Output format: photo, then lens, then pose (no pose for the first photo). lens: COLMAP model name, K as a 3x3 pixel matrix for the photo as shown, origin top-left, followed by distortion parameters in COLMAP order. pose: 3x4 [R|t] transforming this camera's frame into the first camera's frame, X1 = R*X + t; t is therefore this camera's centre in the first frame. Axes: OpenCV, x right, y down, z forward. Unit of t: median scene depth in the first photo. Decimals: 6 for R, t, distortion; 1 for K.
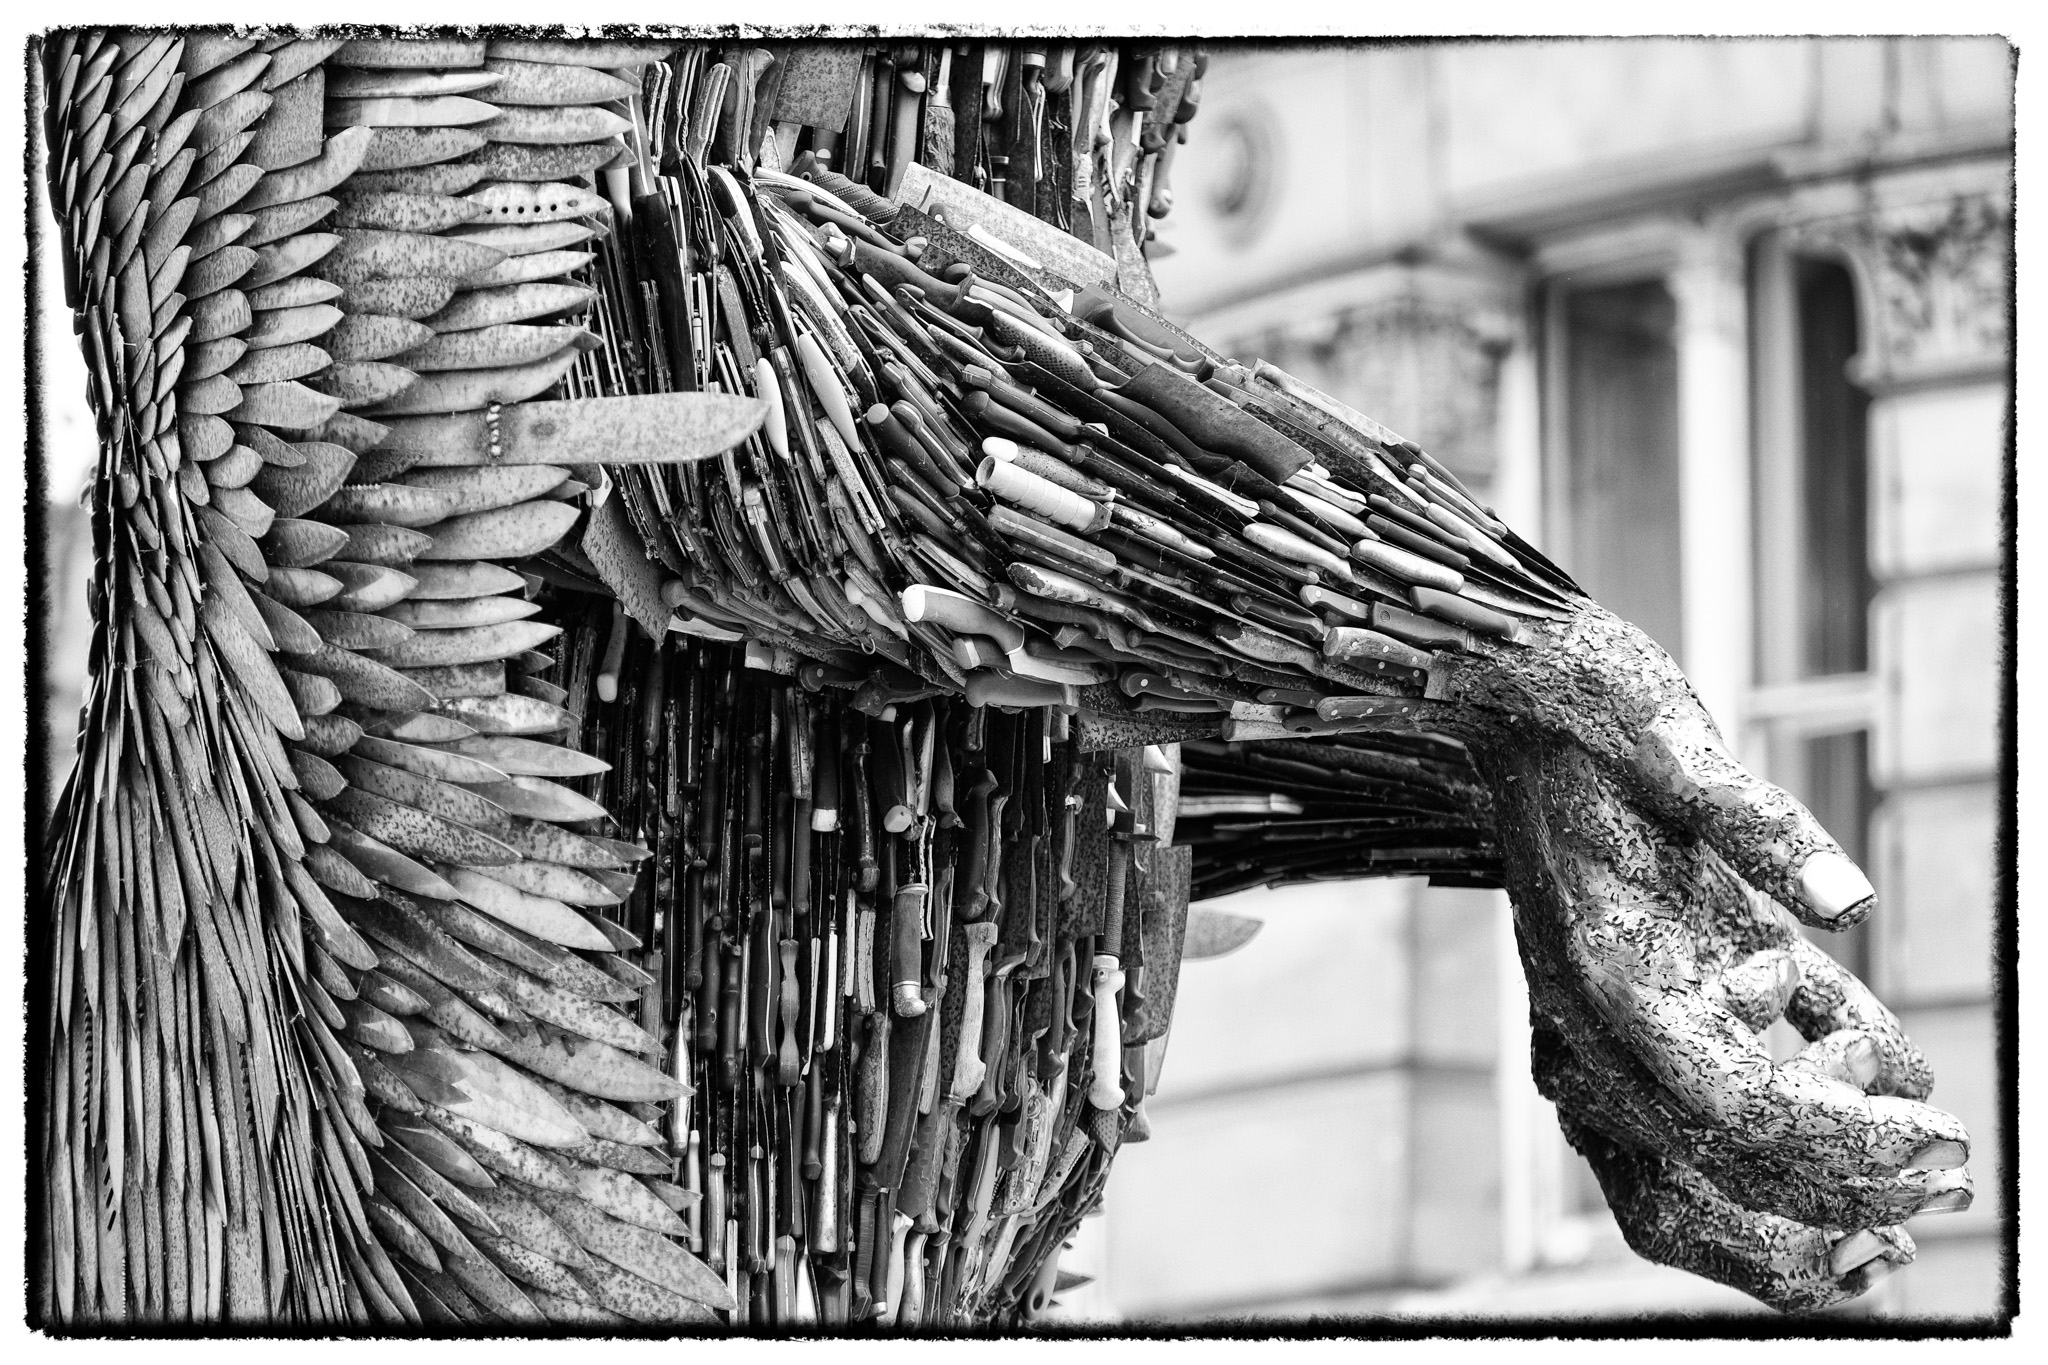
lens RADIAL K [[9429.6, 0, 1024.0], [0, 9429.6, 682.5], [0, 0, 1]] dist [0.335146, 4.165624]
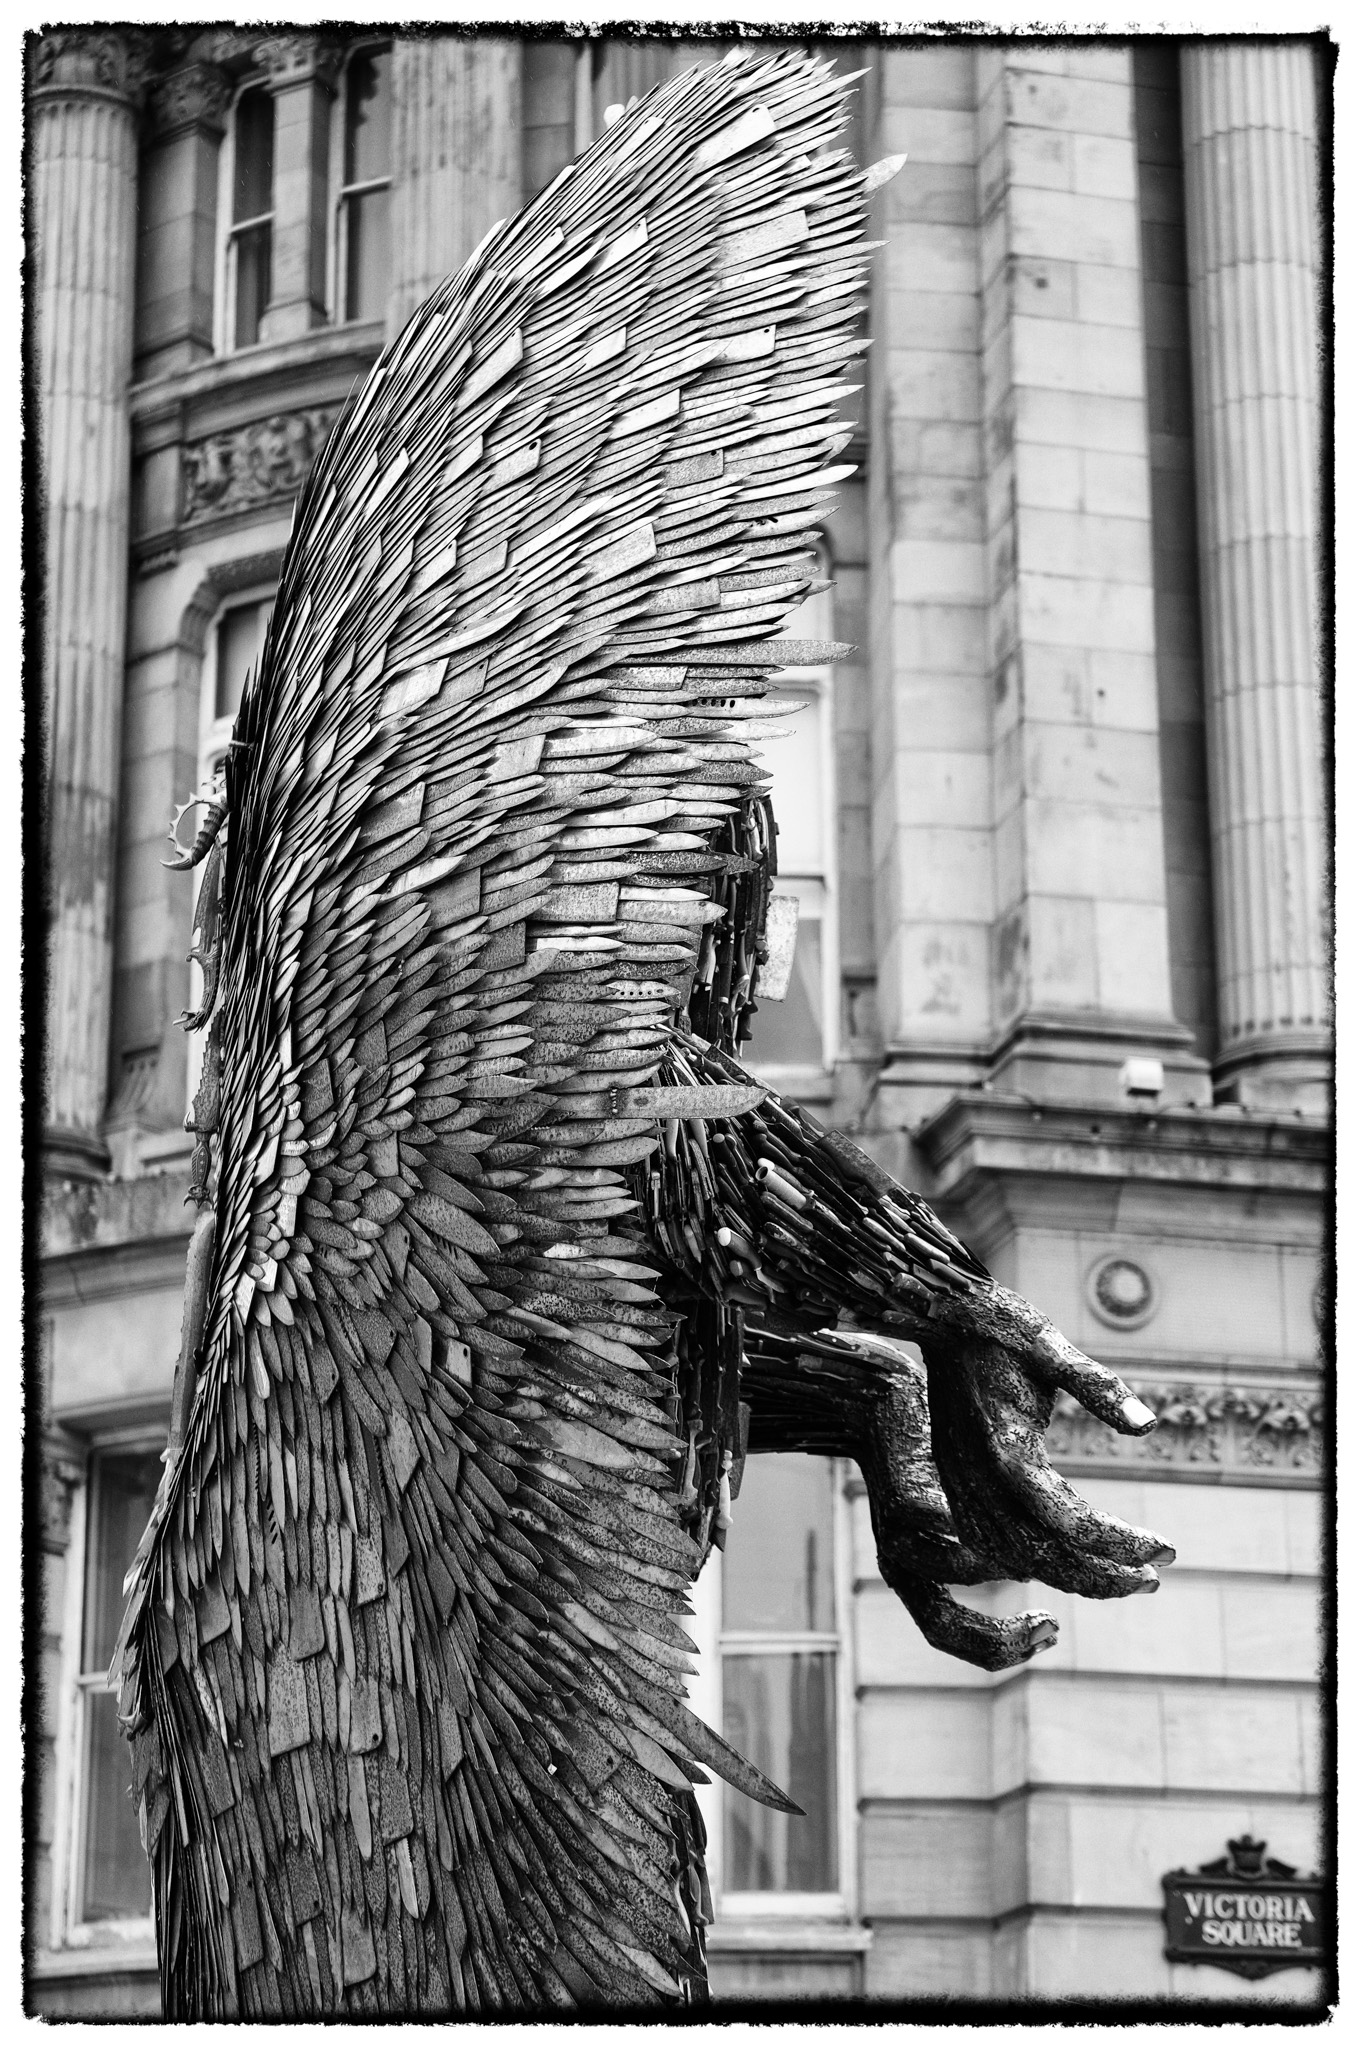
lens RADIAL K [[4549.9, 0, 682.5], [0, 4549.9, 1024.0], [0, 0, 1]] dist [0.103514, 0.083465]
pose [[0.964590, 0.083855, 0.250069, -0.277143], [-0.040066, 0.983696, -0.175317, 0.121961], [-0.260693, 0.159090, 0.952223, 0.081836]]
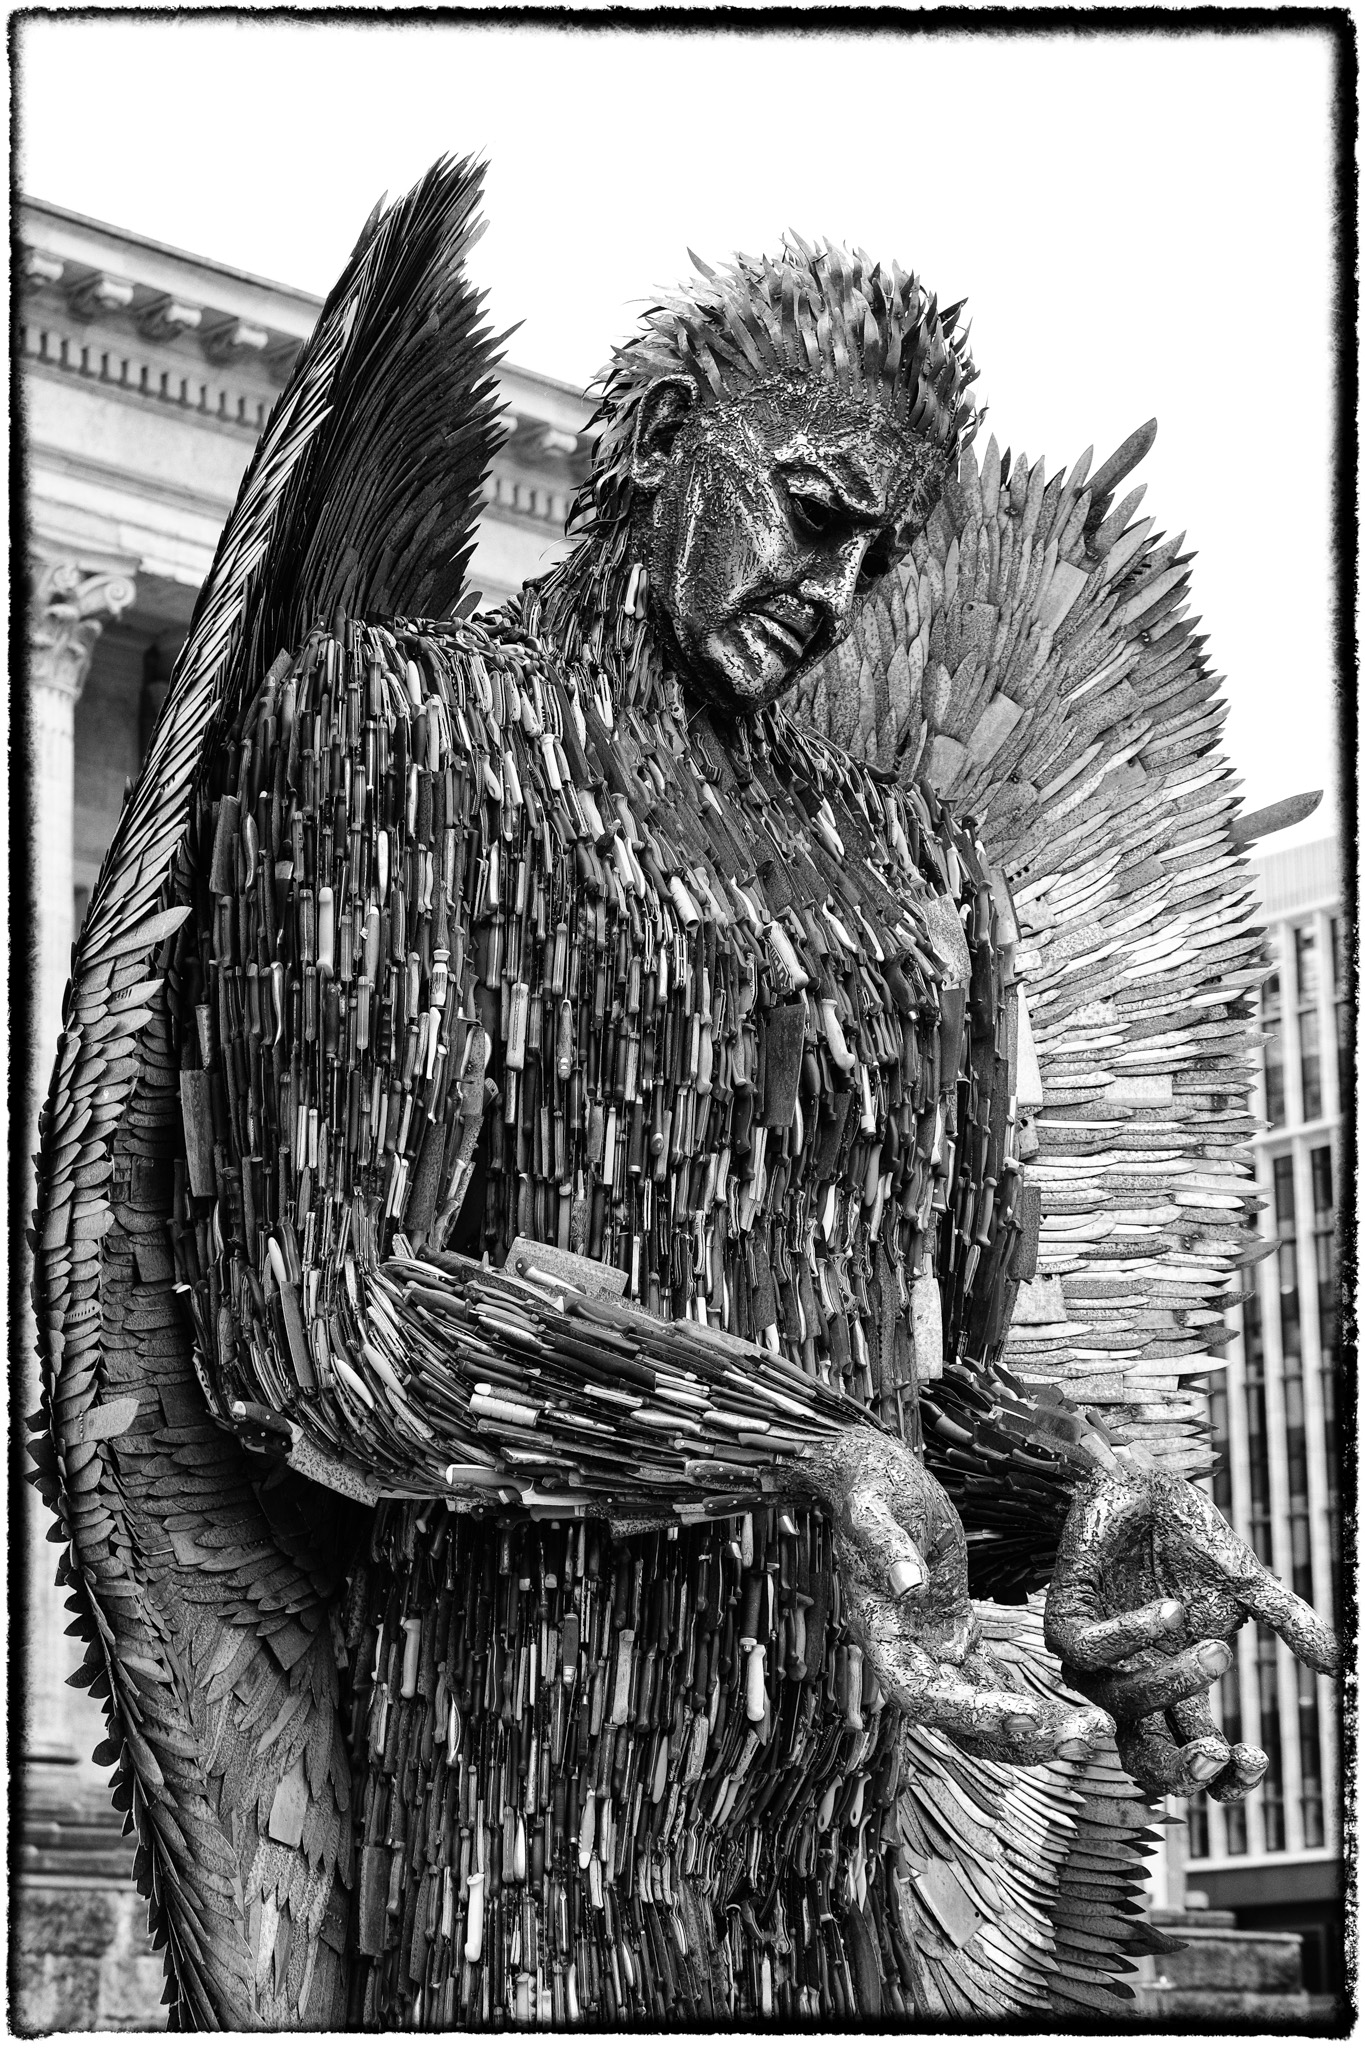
lens RADIAL K [[4693.2, 0, 682.5], [0, 4693.2, 1024.0], [0, 0, 1]] dist [0.039568, 0.060425]
pose [[0.793252, -0.152606, -0.589459, 0.628880], [0.102900, 0.987757, -0.117247, 0.018627], [0.600135, 0.032351, 0.799244, 0.276148]]
